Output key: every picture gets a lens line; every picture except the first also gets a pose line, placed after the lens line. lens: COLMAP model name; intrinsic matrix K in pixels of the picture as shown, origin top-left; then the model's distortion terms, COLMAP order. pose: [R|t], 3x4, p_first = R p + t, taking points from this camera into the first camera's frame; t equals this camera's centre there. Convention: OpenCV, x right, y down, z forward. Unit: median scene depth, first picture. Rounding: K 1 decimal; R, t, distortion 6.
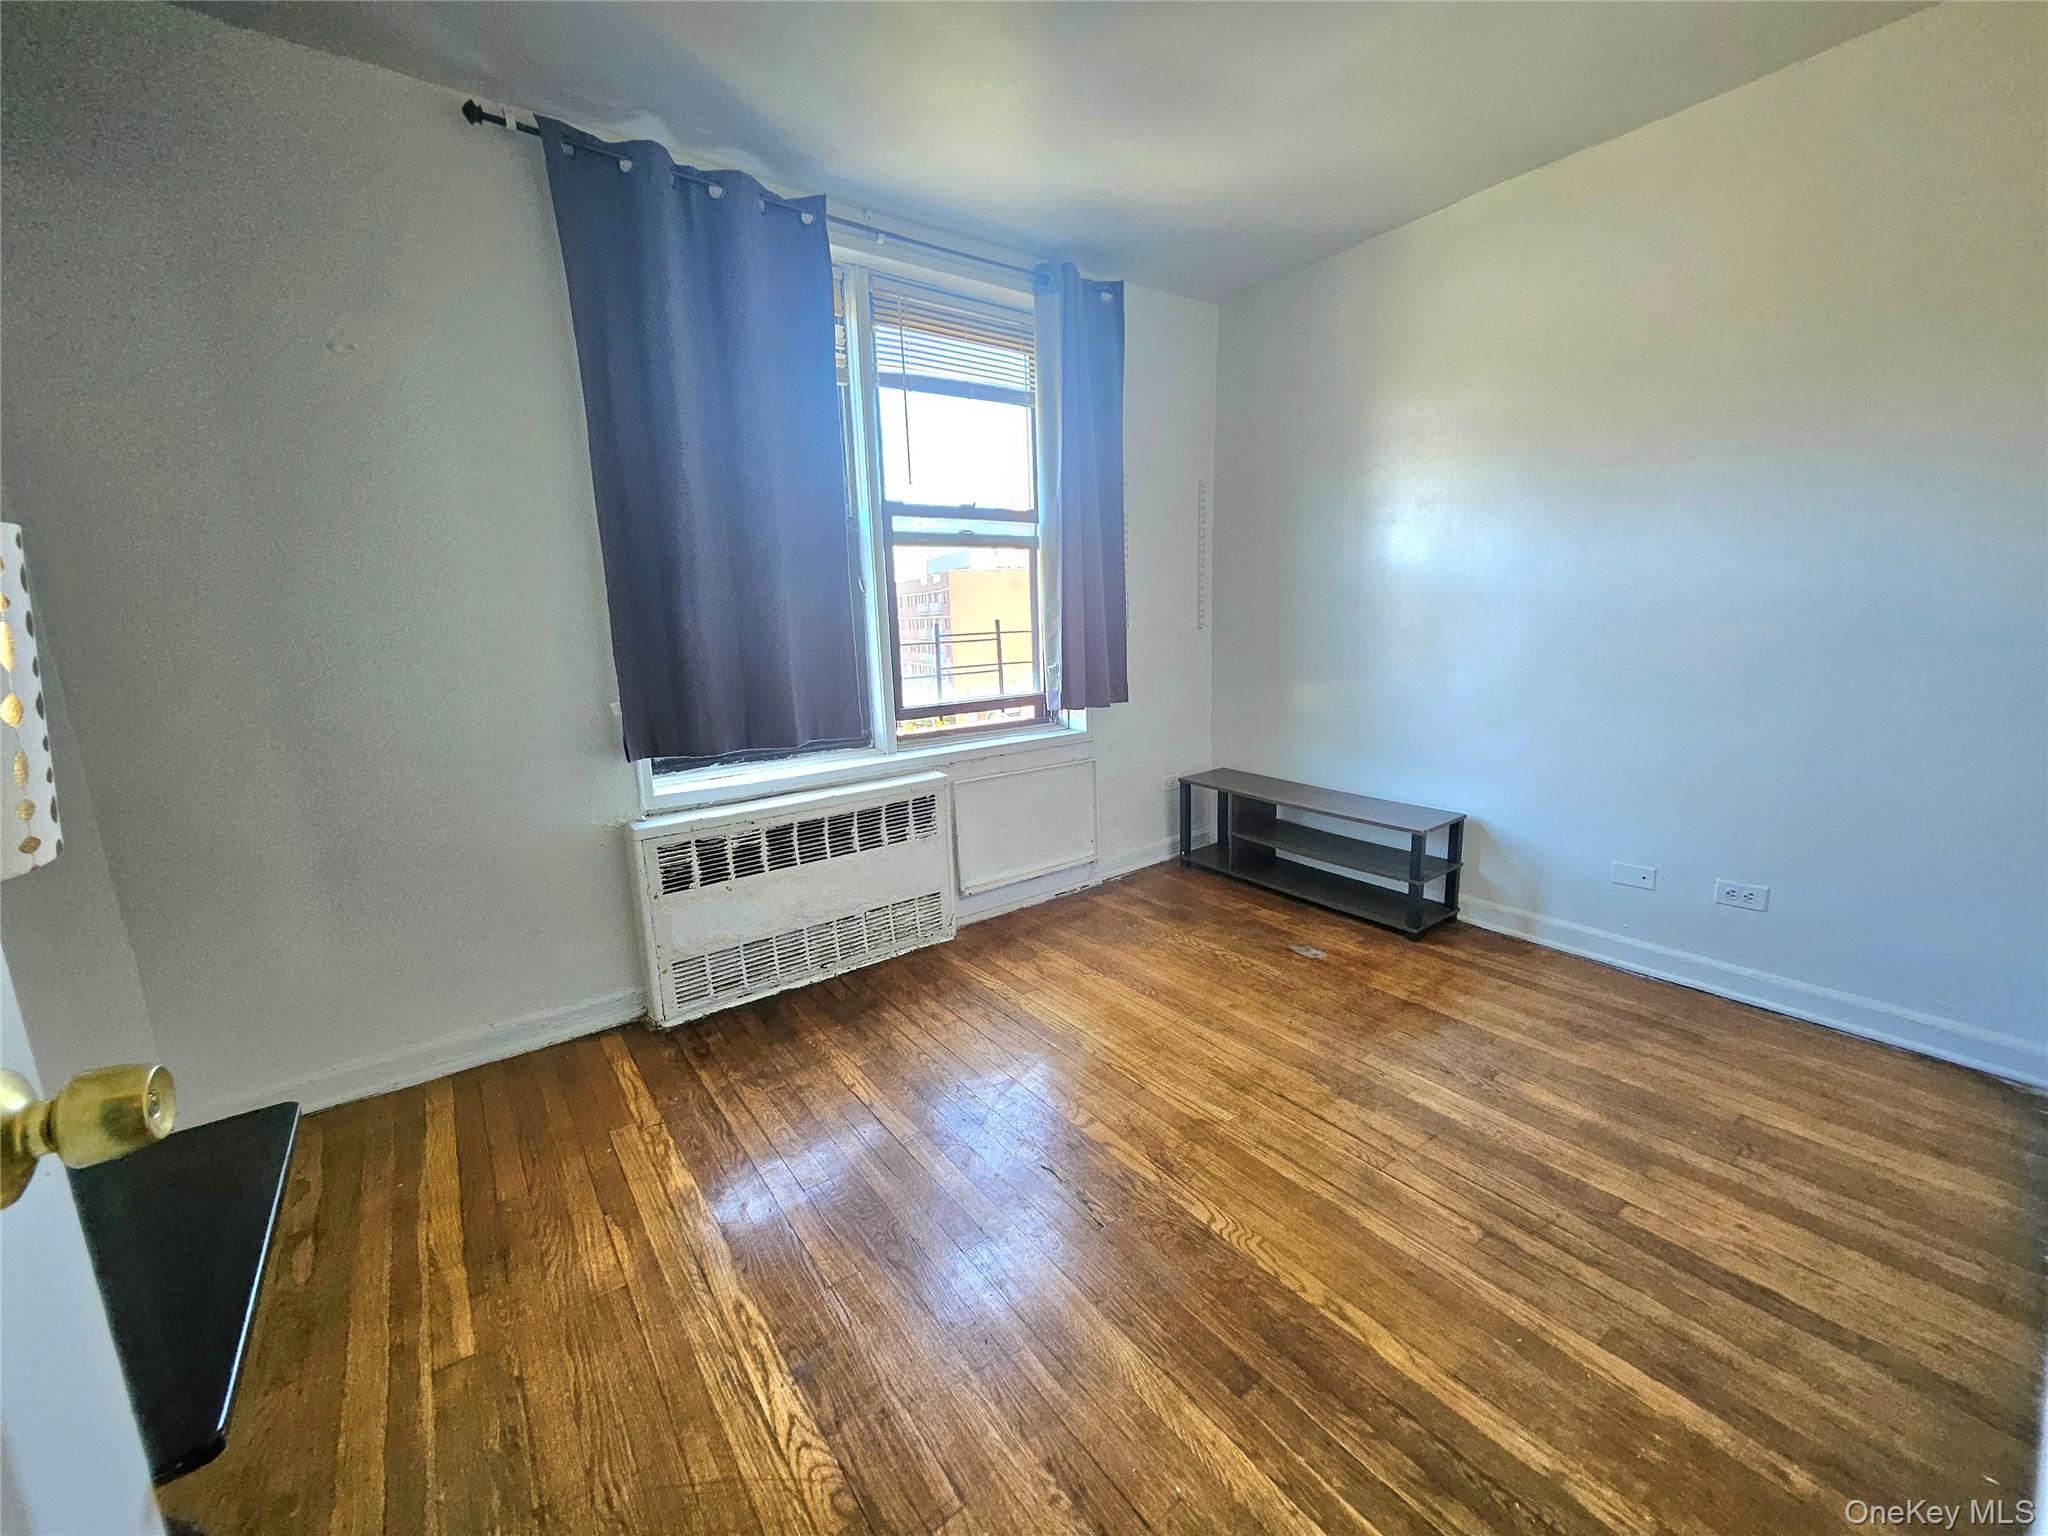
lens RADIAL K [[810.5, 0, 1025.9], [0, 810.5, 767.1], [0, 0, 1]] dist [0.003097, 0.000239]
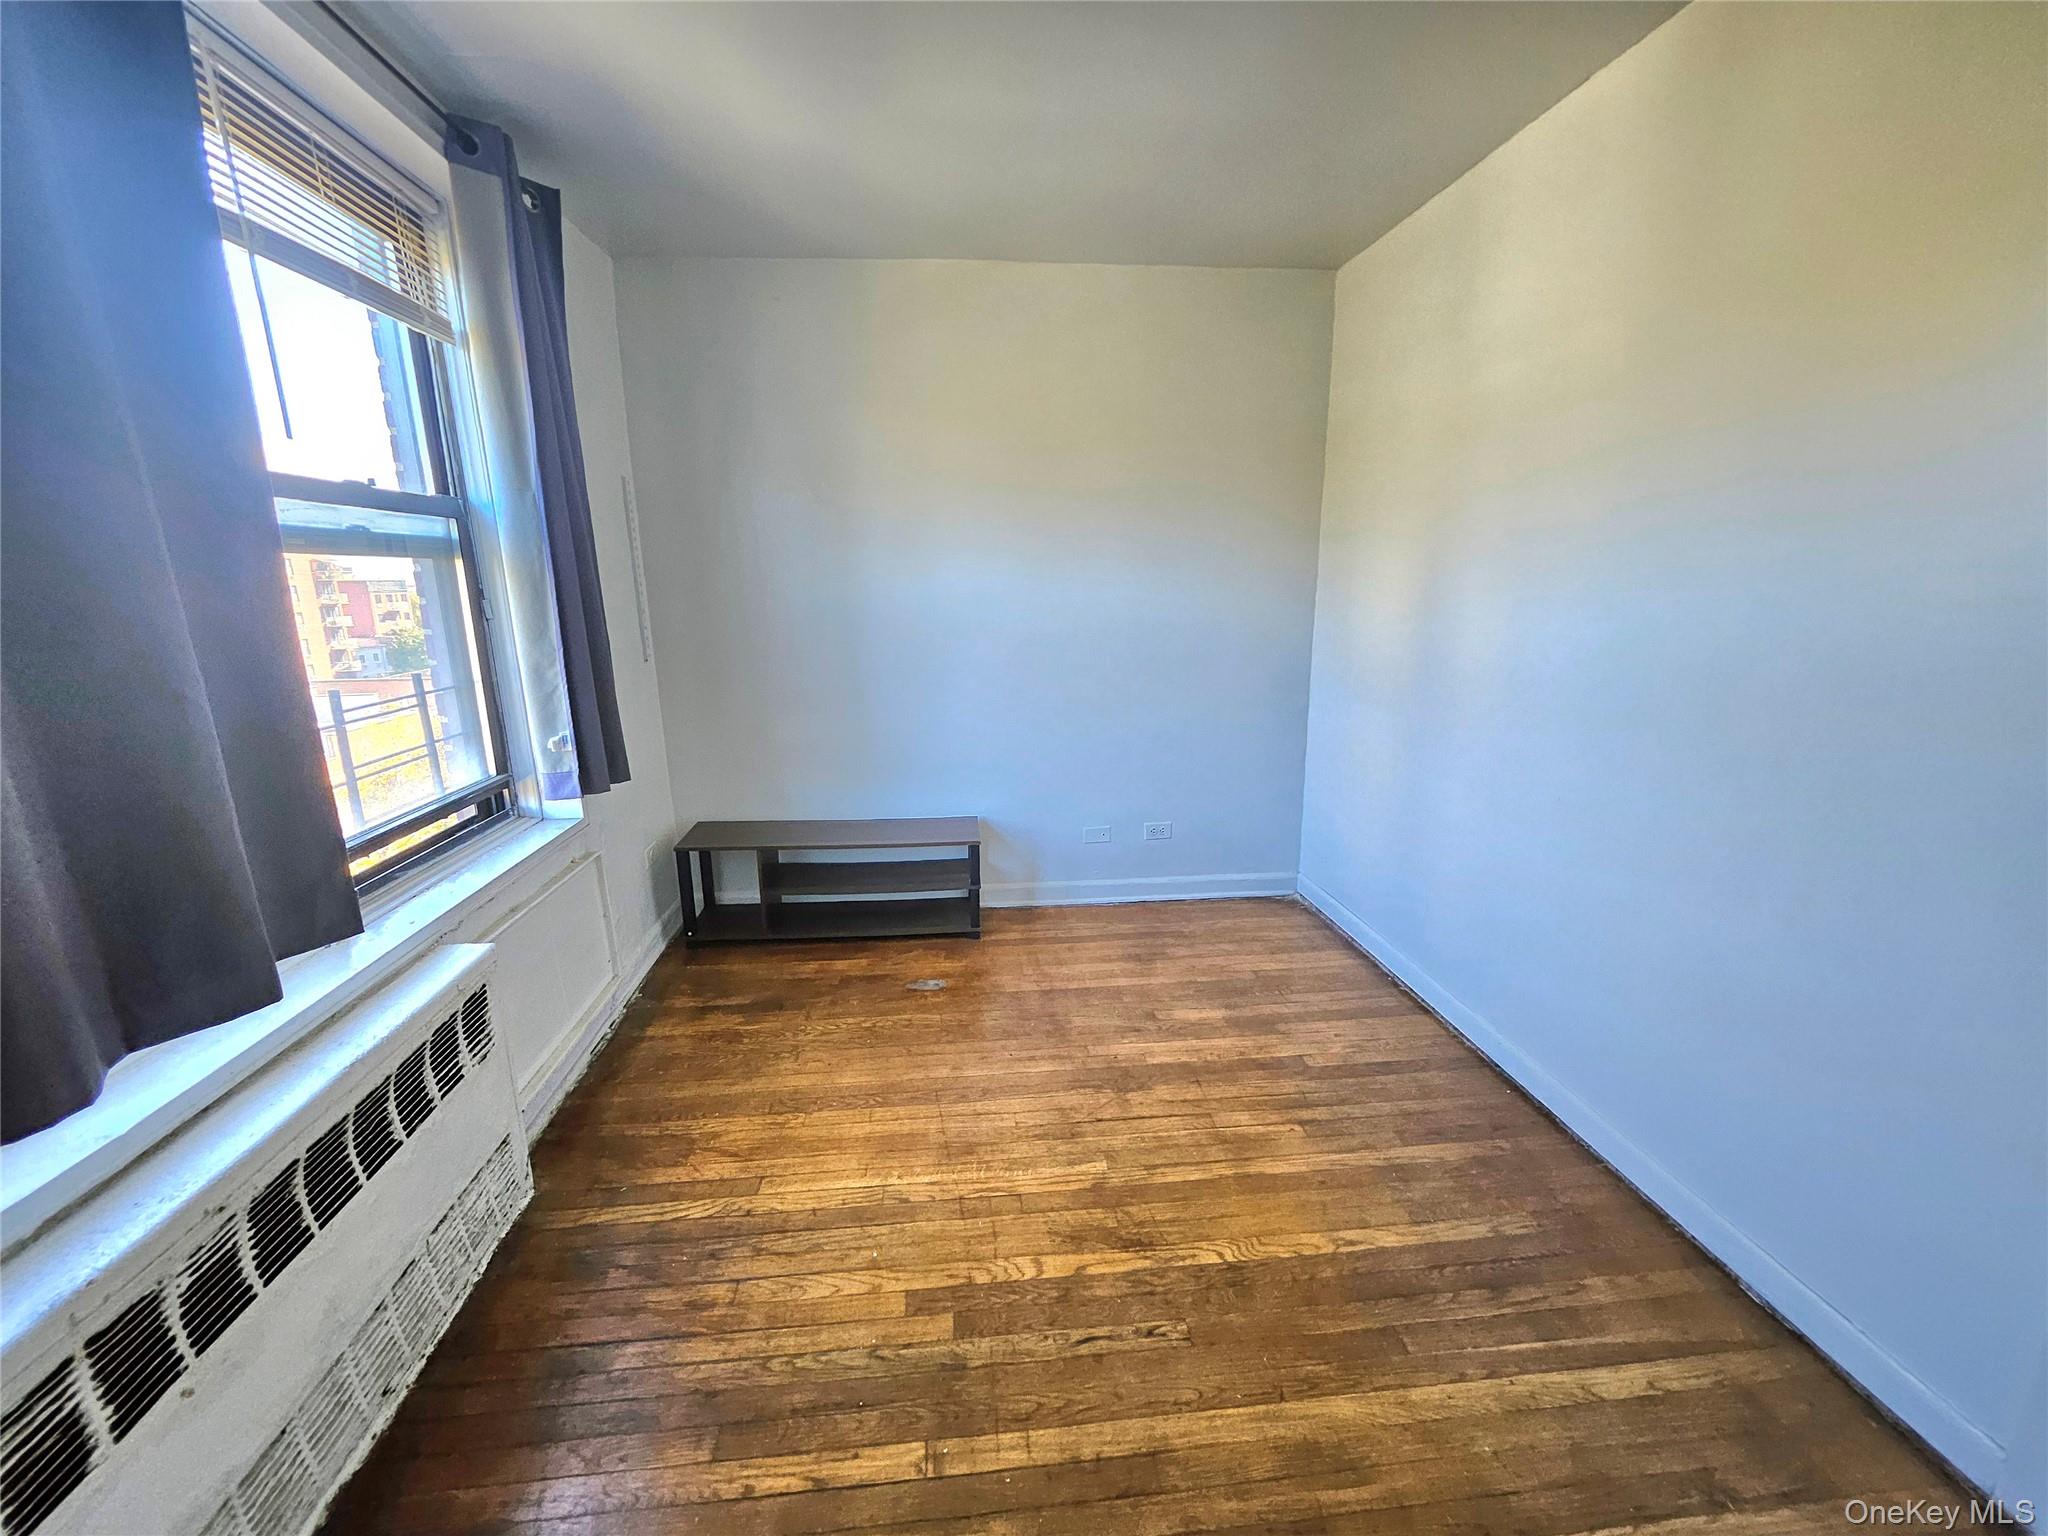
lens RADIAL K [[810.5, 0, 1024.1], [0, 810.5, 770.7], [0, 0, 1]] dist [0.003097, 0.000239]
pose [[0.513108, -0.175518, 0.840186, -0.446247], [0.155288, 0.981698, 0.110245, -0.144391], [-0.844160, 0.073904, 0.530973, 0.394960]]
